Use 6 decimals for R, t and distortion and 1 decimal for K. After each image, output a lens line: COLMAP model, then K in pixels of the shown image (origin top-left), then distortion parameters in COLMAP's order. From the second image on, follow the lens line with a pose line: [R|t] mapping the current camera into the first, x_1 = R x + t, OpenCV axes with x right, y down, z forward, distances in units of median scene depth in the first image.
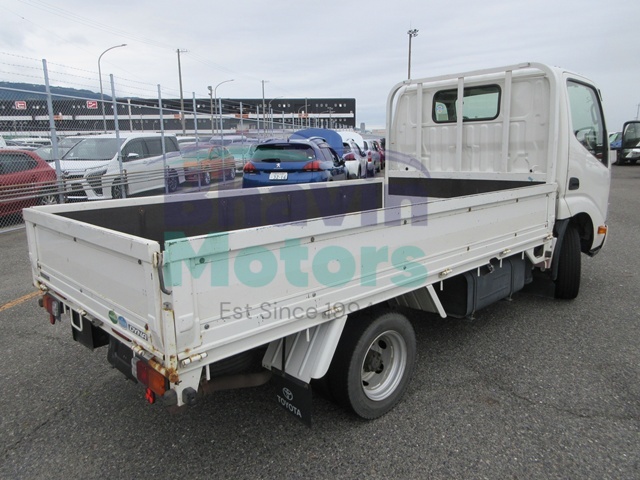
lens RADIAL K [[479.3, 0, 320.0], [0, 479.3, 240.0], [0, 0, 1]] dist [0.005426, -0.014095]
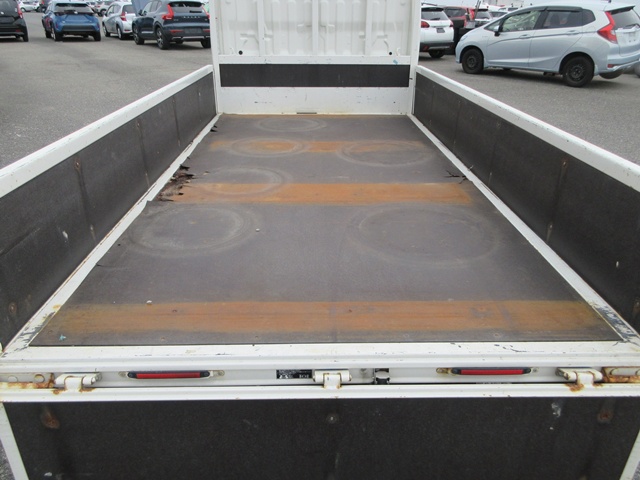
lens RADIAL K [[479.3, 0, 320.0], [0, 479.3, 240.0], [0, 0, 1]] dist [0.005426, -0.014095]
pose [[0.674493, -0.294388, 0.677049, -0.434457], [0.113814, 0.947560, 0.298624, -0.084820], [-0.729456, -0.124363, 0.672628, 0.354946]]
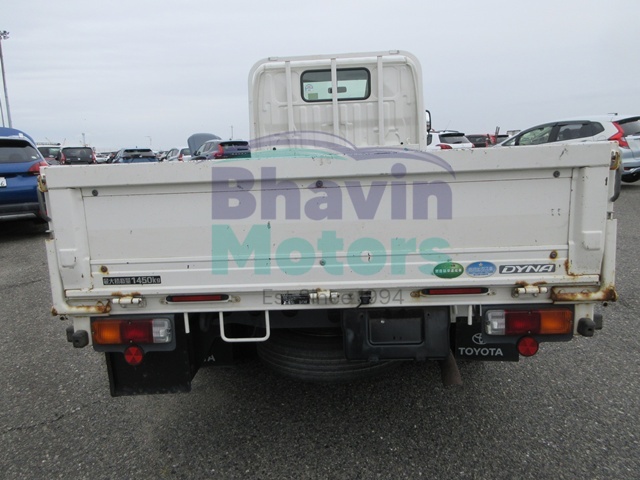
lens RADIAL K [[479.3, 0, 320.0], [0, 479.3, 240.0], [0, 0, 1]] dist [0.005426, -0.014095]
pose [[0.728541, -0.127725, 0.672989, -0.497809], [0.151208, 0.988214, 0.023861, 0.029803], [-0.668105, 0.084378, 0.739267, 0.265678]]
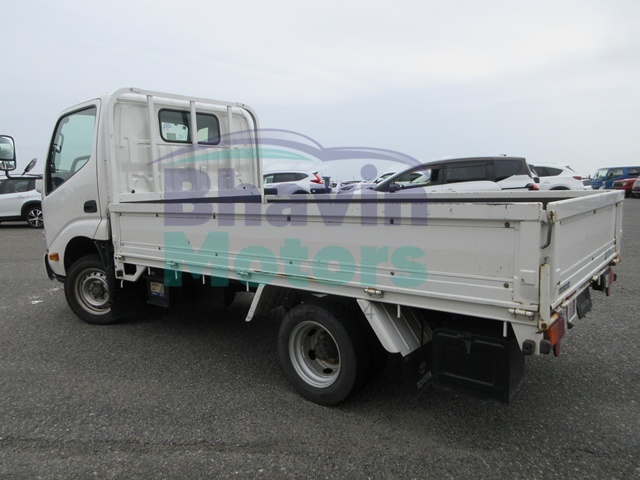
lens RADIAL K [[479.3, 0, 320.0], [0, 479.3, 240.0], [0, 0, 1]] dist [0.005426, -0.014095]
pose [[-0.117006, -0.087924, 0.989232, -0.799517], [0.214769, 0.970263, 0.111641, -0.103004], [-0.969631, 0.225519, -0.094644, 0.898754]]
